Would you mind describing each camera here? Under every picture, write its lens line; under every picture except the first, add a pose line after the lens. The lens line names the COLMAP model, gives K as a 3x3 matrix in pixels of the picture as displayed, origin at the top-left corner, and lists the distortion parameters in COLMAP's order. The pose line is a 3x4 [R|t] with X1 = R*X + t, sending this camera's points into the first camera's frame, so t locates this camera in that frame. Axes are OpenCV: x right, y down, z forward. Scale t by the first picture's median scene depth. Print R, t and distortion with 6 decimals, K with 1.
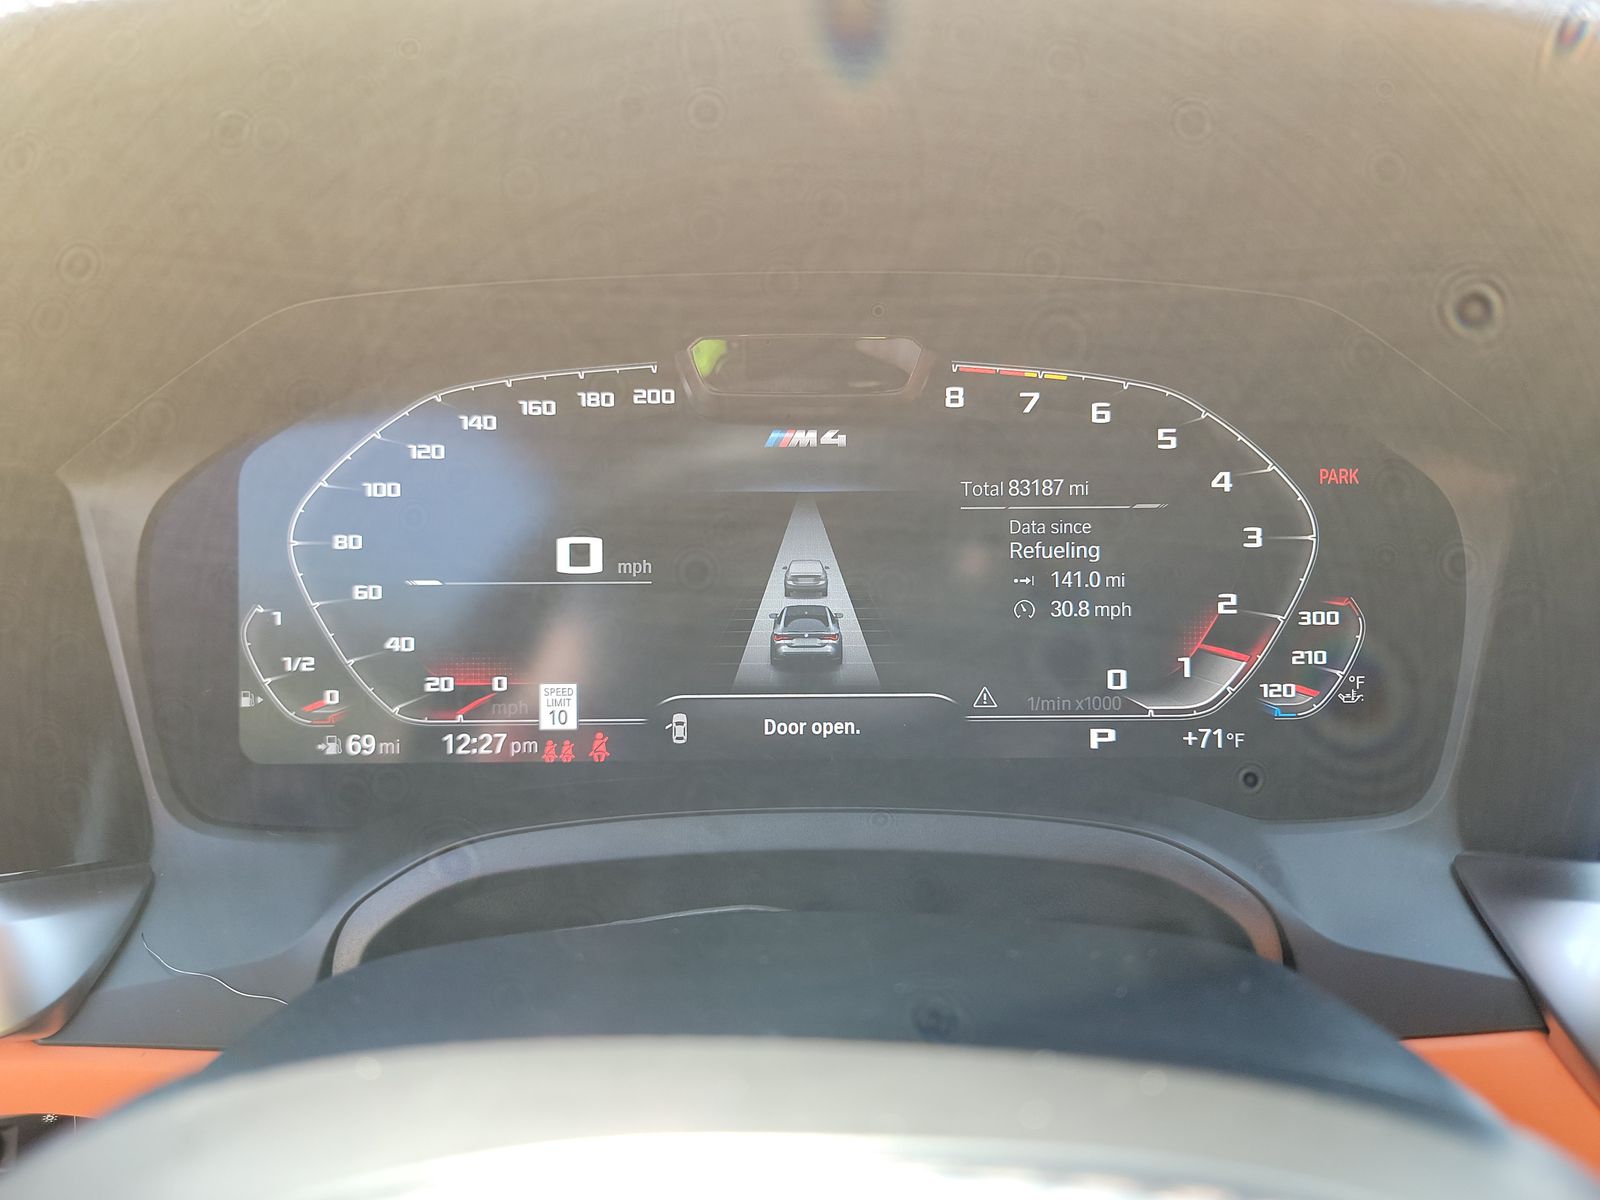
lens RADIAL K [[1118.0, 0, 805.1], [0, 1118.0, 604.9], [0, 0, 1]] dist [0.034061, -0.001290]
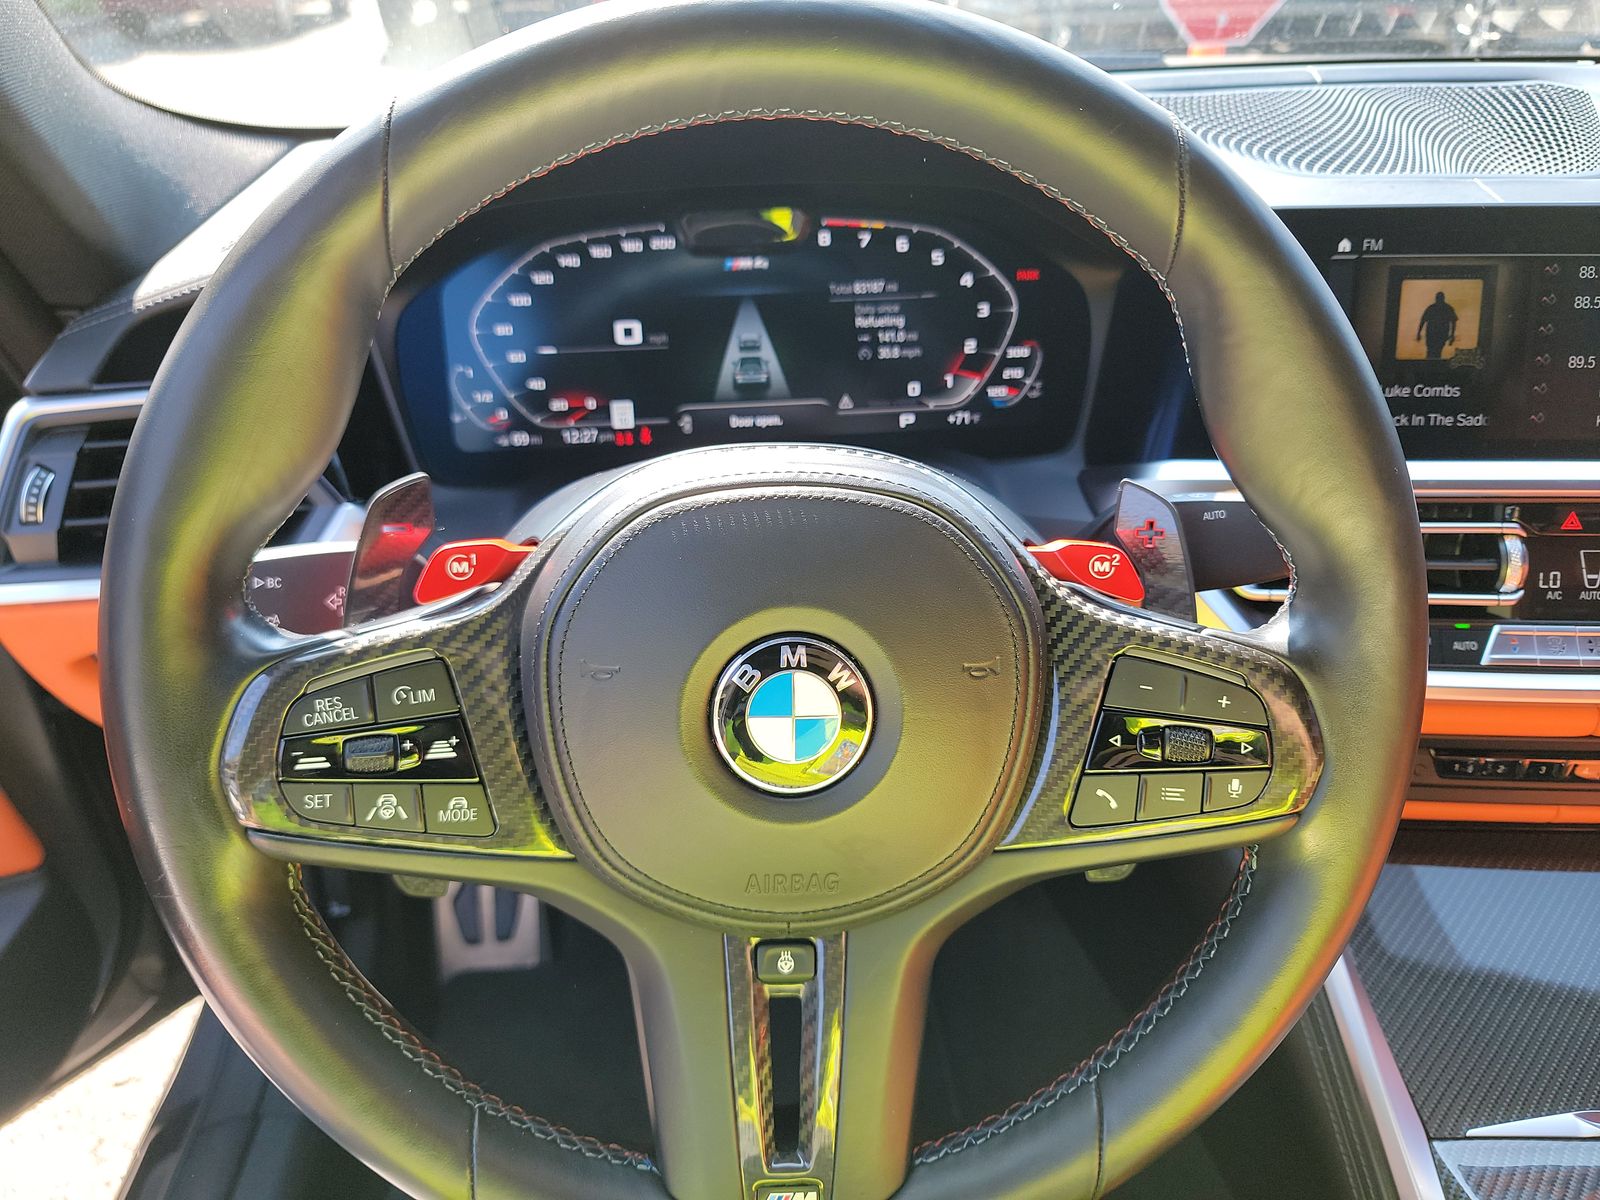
lens RADIAL K [[1118.0, 0, 796.9], [0, 1118.0, 603.3], [0, 0, 1]] dist [0.034061, -0.001290]
pose [[0.997897, -0.047944, 0.043634, -0.023094], [0.040075, 0.985291, 0.166122, 0.101022], [-0.050956, -0.164024, 0.985139, -0.939506]]
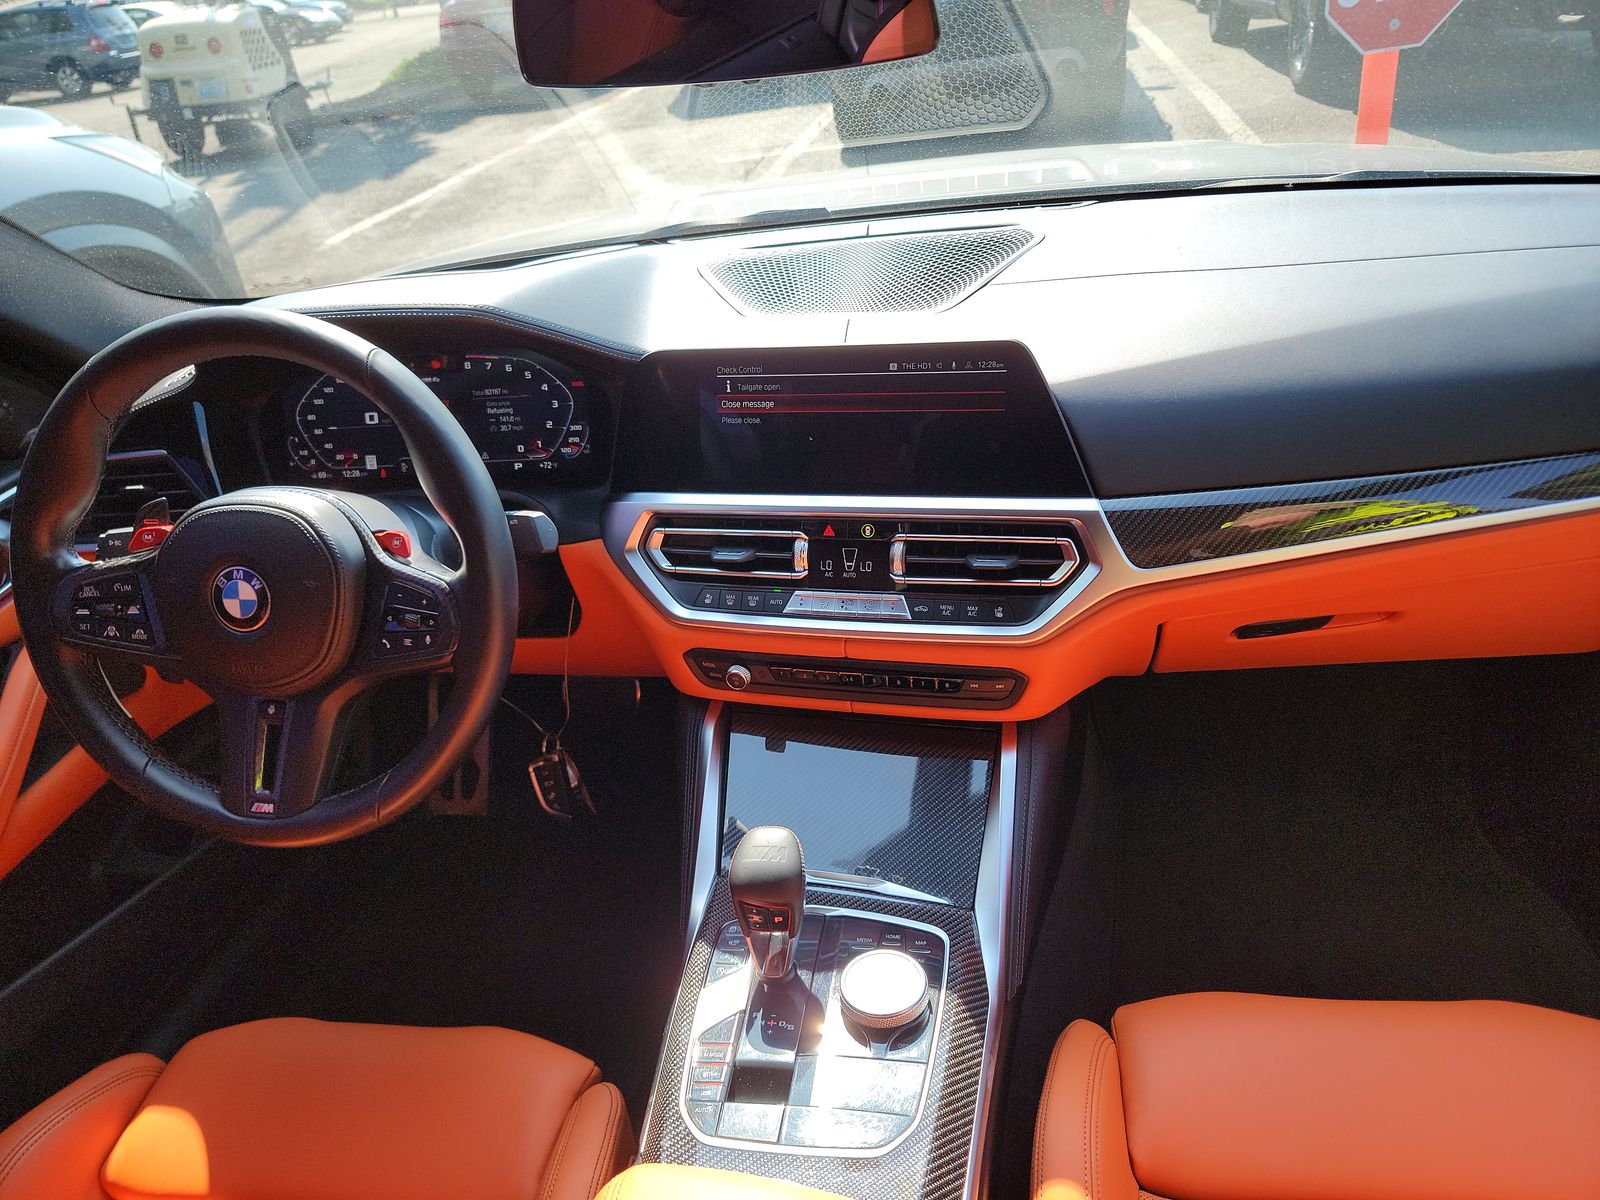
lens RADIAL K [[1118.0, 0, 804.6], [0, 1118.0, 614.3], [0, 0, 1]] dist [0.034061, -0.001290]
pose [[0.978115, -0.010529, -0.207799, 1.815399], [0.045164, 0.985650, 0.162646, 0.047835], [0.203105, -0.168472, 0.964555, -2.173859]]
